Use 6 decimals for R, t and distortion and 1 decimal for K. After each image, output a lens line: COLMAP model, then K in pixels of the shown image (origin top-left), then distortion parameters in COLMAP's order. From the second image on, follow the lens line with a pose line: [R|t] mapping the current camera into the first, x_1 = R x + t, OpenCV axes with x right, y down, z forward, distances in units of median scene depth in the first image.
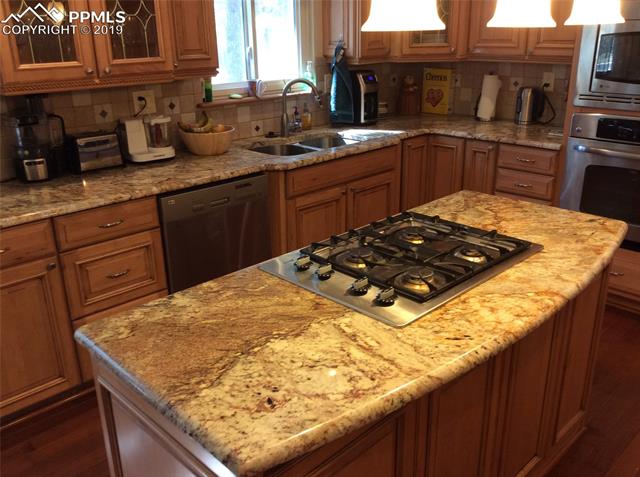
lens RADIAL K [[580.1, 0, 328.6], [0, 580.1, 239.4], [0, 0, 1]] dist [0.119095, -0.203542]
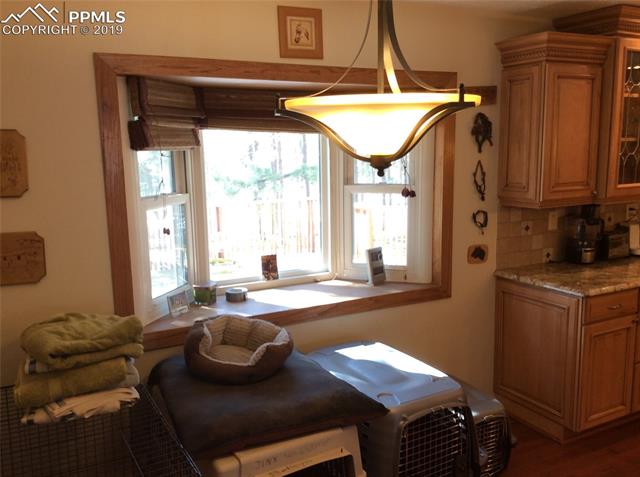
lens RADIAL K [[580.1, 0, 328.6], [0, 580.1, 239.4], [0, 0, 1]] dist [0.119095, -0.203542]
pose [[0.957408, 0.041754, -0.285702, -0.595626], [-0.095692, 0.979452, -0.177528, 0.134645], [0.272419, 0.197307, 0.941731, -0.447313]]
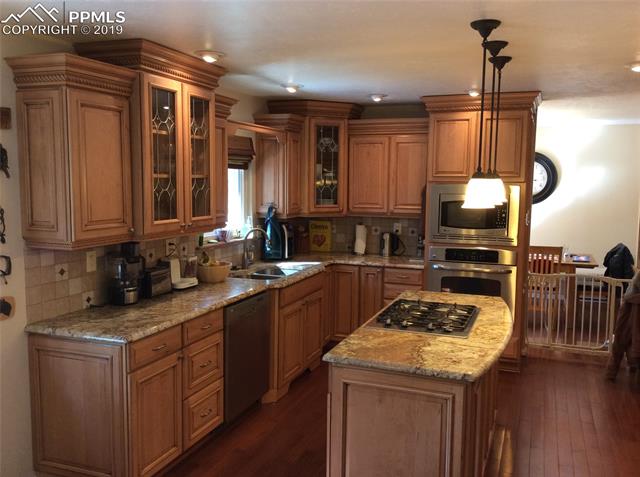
lens RADIAL K [[580.1, 0, 328.6], [0, 580.1, 239.4], [0, 0, 1]] dist [0.119095, -0.203542]
pose [[0.907553, -0.022410, 0.419340, -0.557557], [0.125998, 0.967099, -0.221009, 0.096936], [-0.400590, 0.253413, 0.880517, -0.347646]]
